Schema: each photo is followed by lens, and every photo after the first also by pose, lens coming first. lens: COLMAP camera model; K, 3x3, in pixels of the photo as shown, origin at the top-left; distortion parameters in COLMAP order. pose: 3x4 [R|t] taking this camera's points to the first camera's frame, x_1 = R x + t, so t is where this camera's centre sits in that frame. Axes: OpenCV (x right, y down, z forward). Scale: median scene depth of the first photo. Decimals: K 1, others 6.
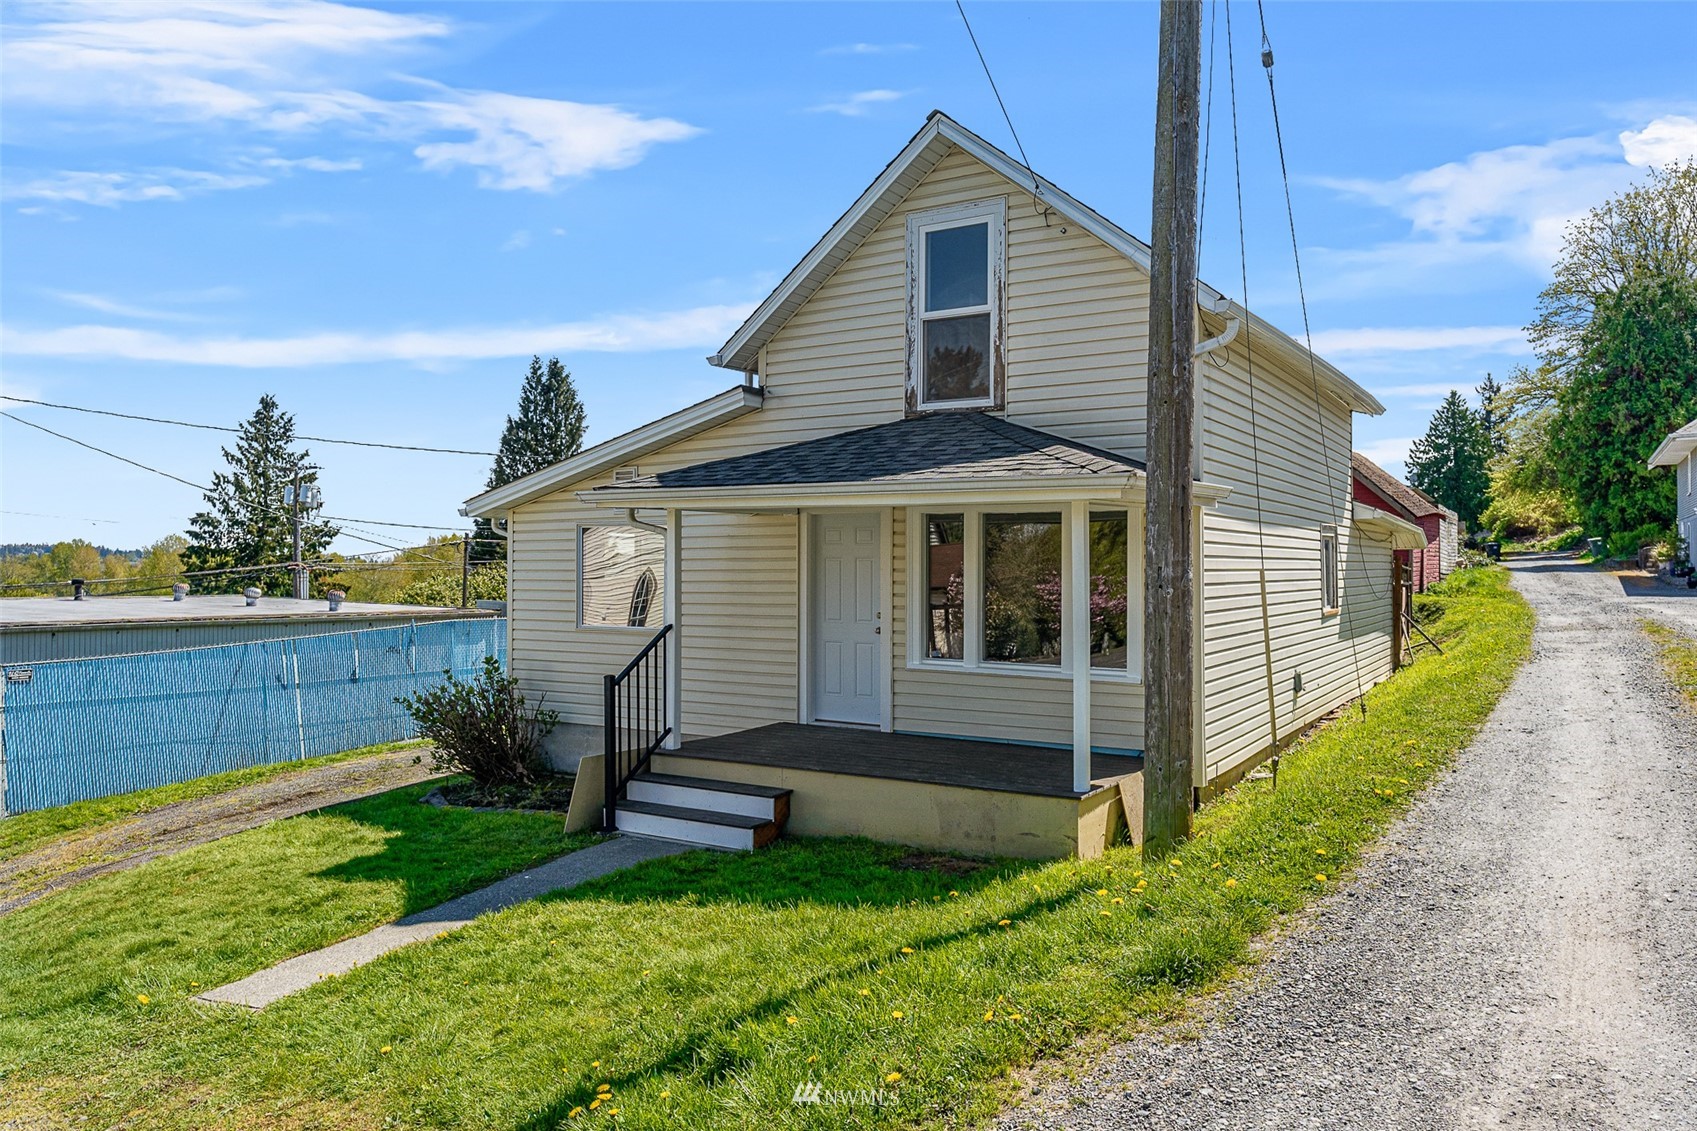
lens RADIAL K [[1330.8, 0, 803.4], [0, 1330.8, 567.9], [0, 0, 1]] dist [0.002171, 0.001878]
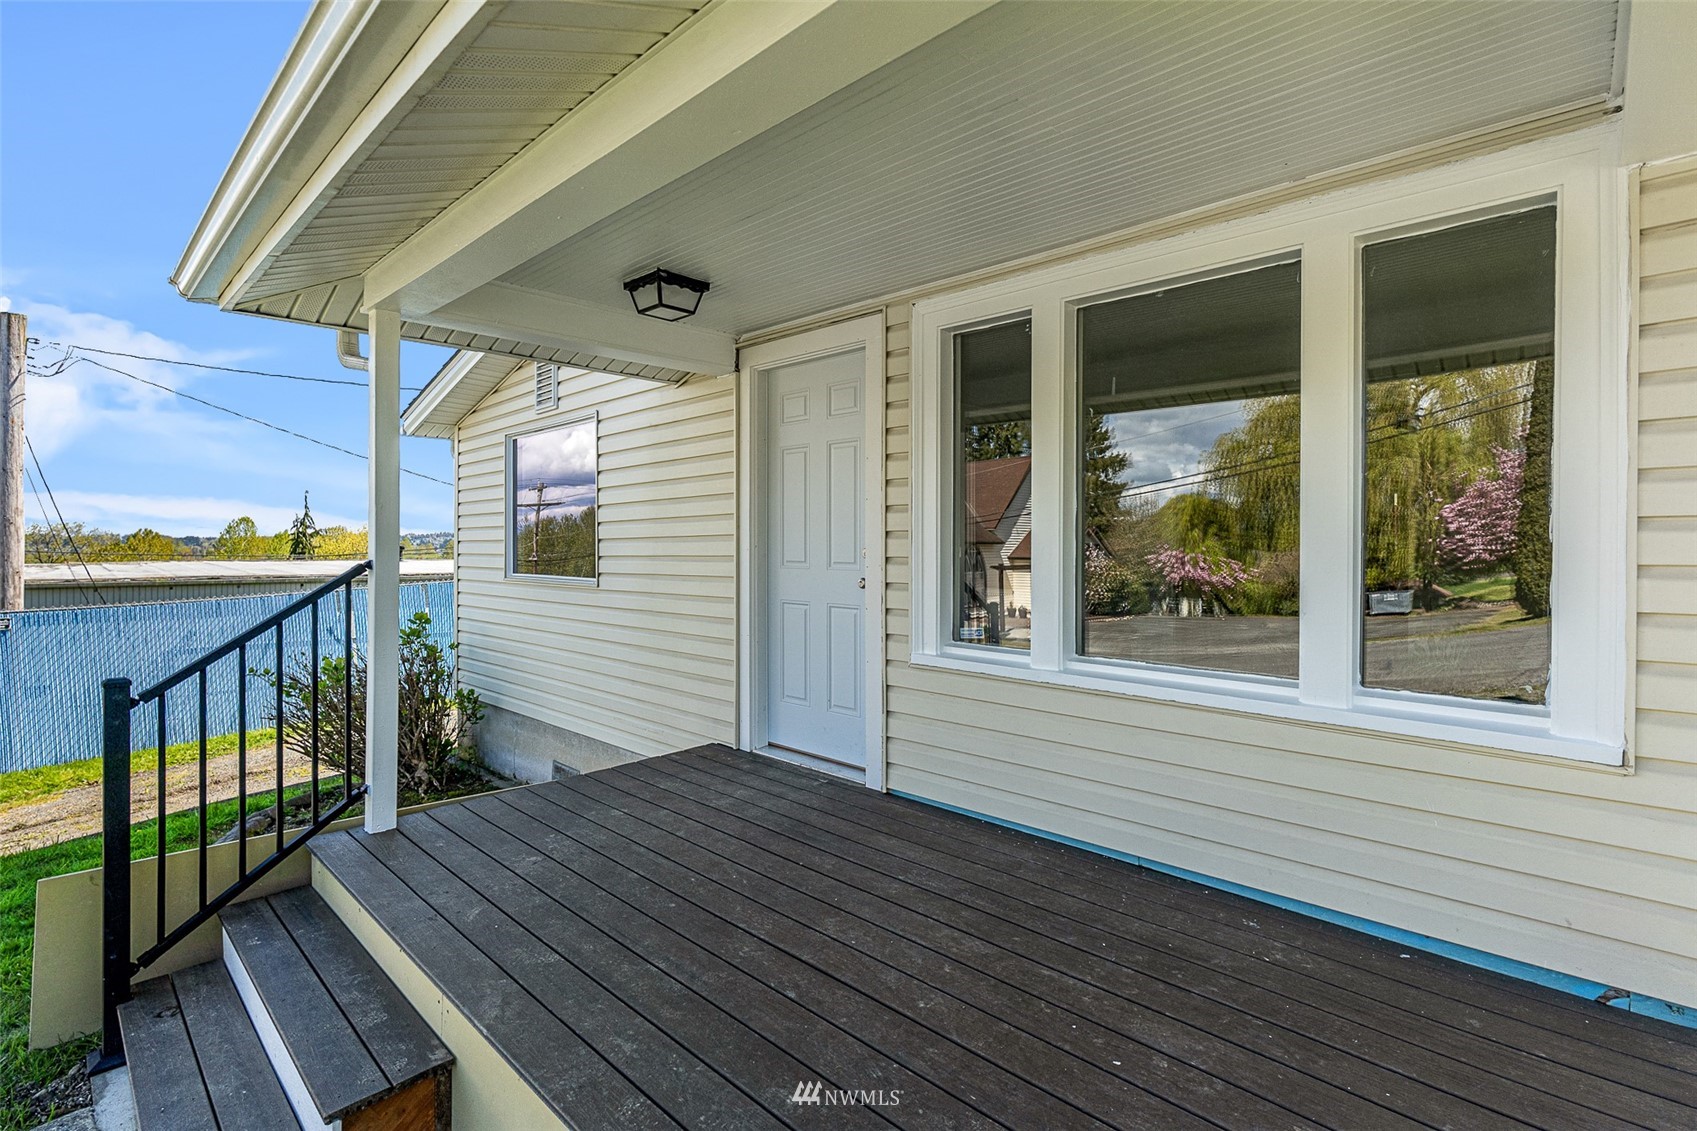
lens RADIAL K [[781.4, 0, 861.5], [0, 781.4, 546.7], [0, 0, 1]] dist [-0.003206, -0.000018]
pose [[0.990385, 0.007016, -0.138158, 0.098422], [-0.008920, 0.999874, -0.013164, 0.038234], [0.138048, 0.014270, 0.990323, 0.724548]]
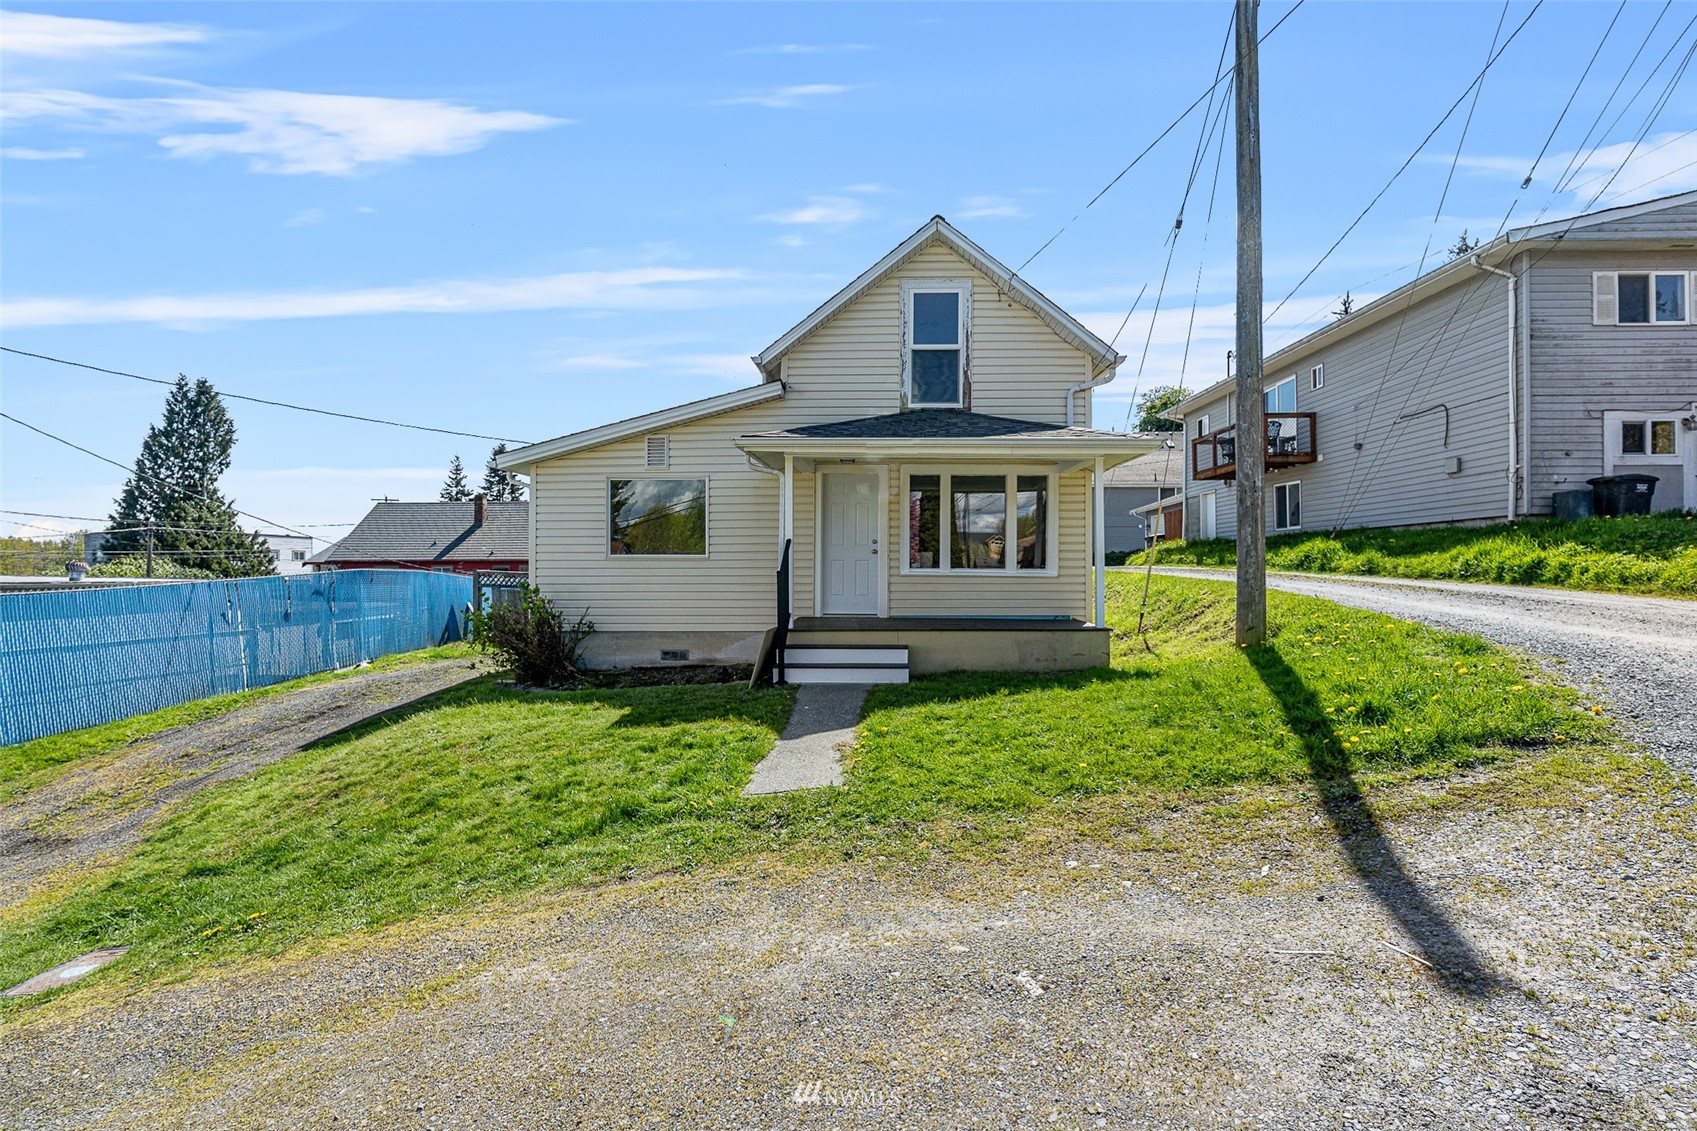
lens RADIAL K [[888.9, 0, 845.9], [0, 888.9, 590.2], [0, 0, 1]] dist [-0.004583, -0.000842]
pose [[0.830086, -0.005060, 0.557613, -0.548460], [0.003111, 0.999985, 0.004443, 0.088558], [-0.557627, -0.001954, 0.830089, 0.183284]]
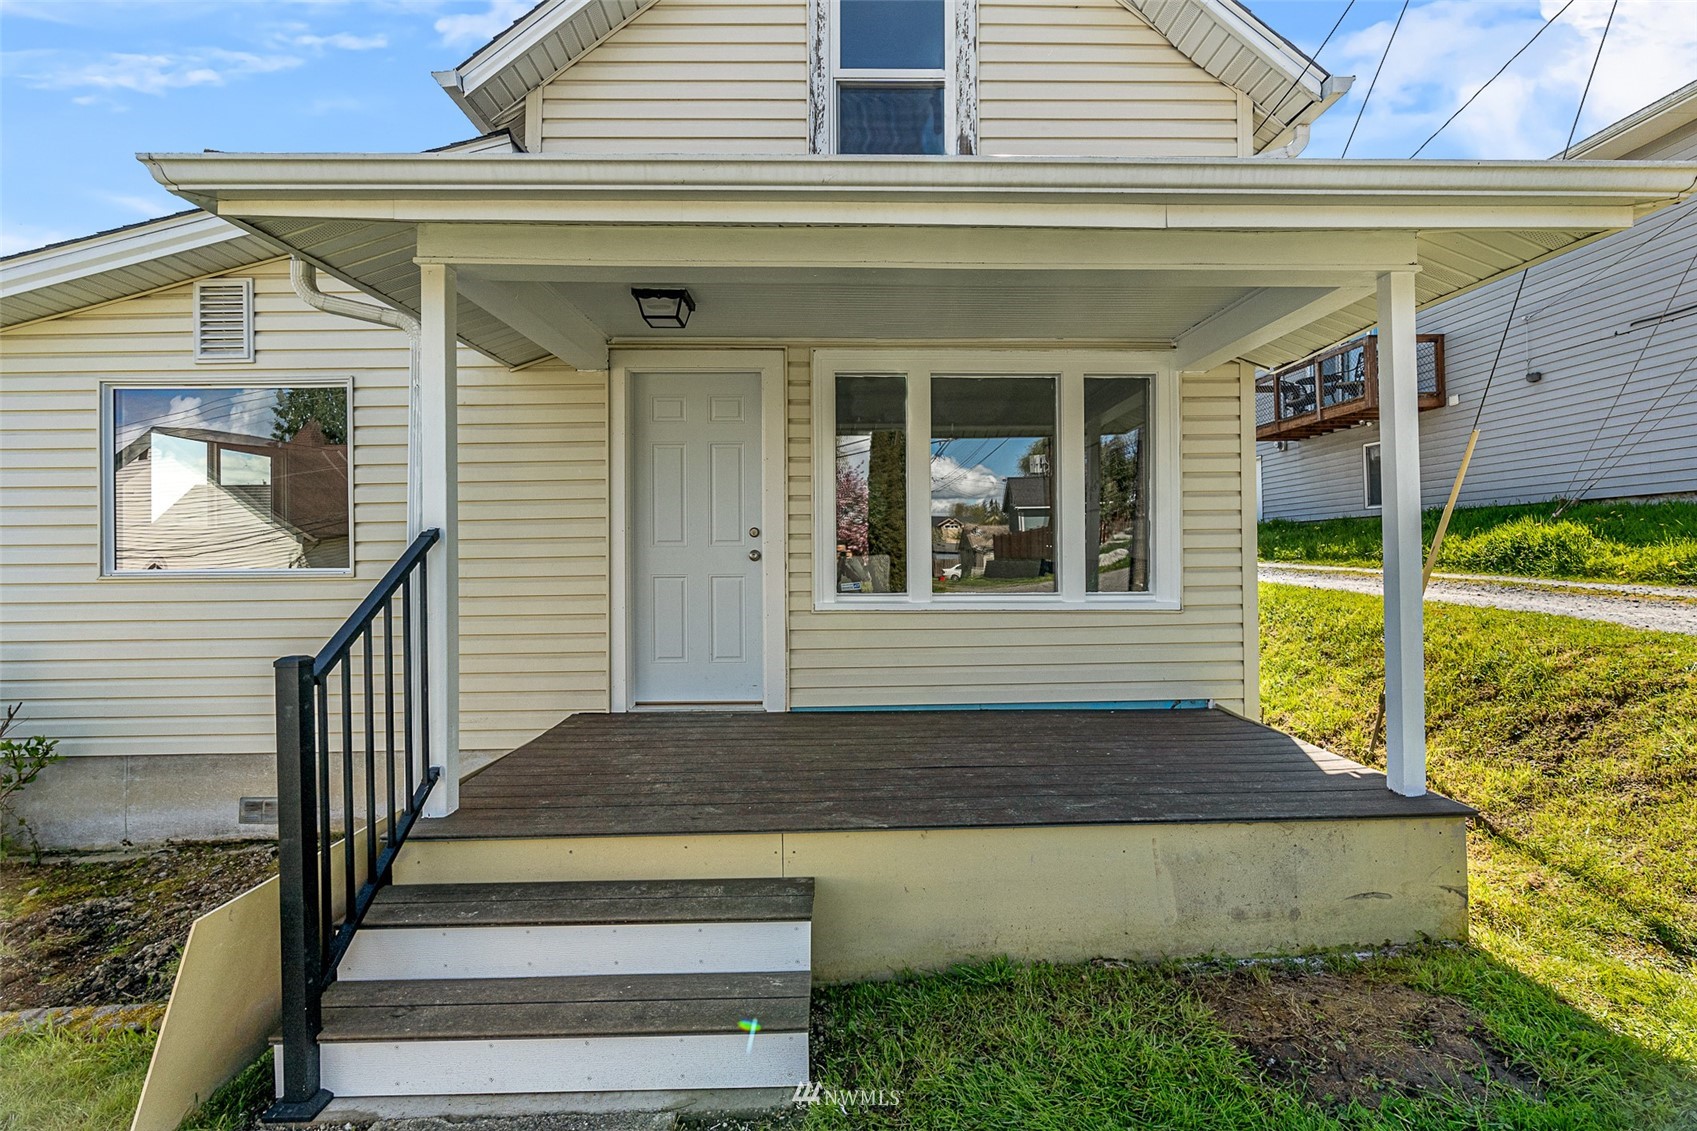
lens RADIAL K [[776.2, 0, 841.2], [0, 776.2, 561.3], [0, 0, 1]] dist [-0.004115, 0.000503]
pose [[0.805545, -0.008054, 0.592479, -0.137173], [0.013863, 0.999890, -0.005256, 0.053718], [-0.592372, 0.012447, 0.805568, 0.687807]]
